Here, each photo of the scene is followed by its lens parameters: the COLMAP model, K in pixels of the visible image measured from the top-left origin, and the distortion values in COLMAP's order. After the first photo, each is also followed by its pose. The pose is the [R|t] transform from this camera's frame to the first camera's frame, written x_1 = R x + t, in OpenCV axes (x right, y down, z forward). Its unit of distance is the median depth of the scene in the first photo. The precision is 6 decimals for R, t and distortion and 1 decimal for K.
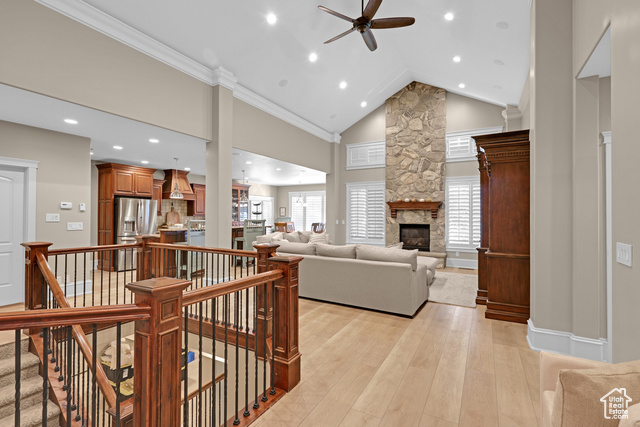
lens RADIAL K [[300.6, 0, 319.7], [0, 300.6, 212.7], [0, 0, 1]] dist [0.001330, 0.000260]
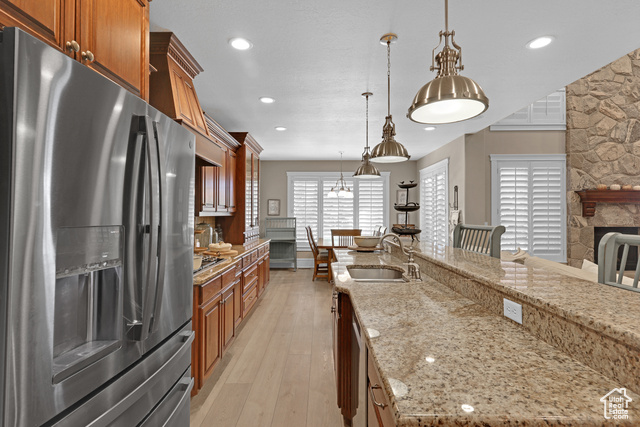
lens RADIAL K [[300.6, 0, 319.4], [0, 300.6, 215.8], [0, 0, 1]] dist [0.001330, 0.000260]
pose [[0.879489, -0.008650, 0.475840, -0.502306], [0.000031, 0.999836, 0.018117, 0.004146], [-0.475919, -0.015919, 0.879345, 0.734986]]
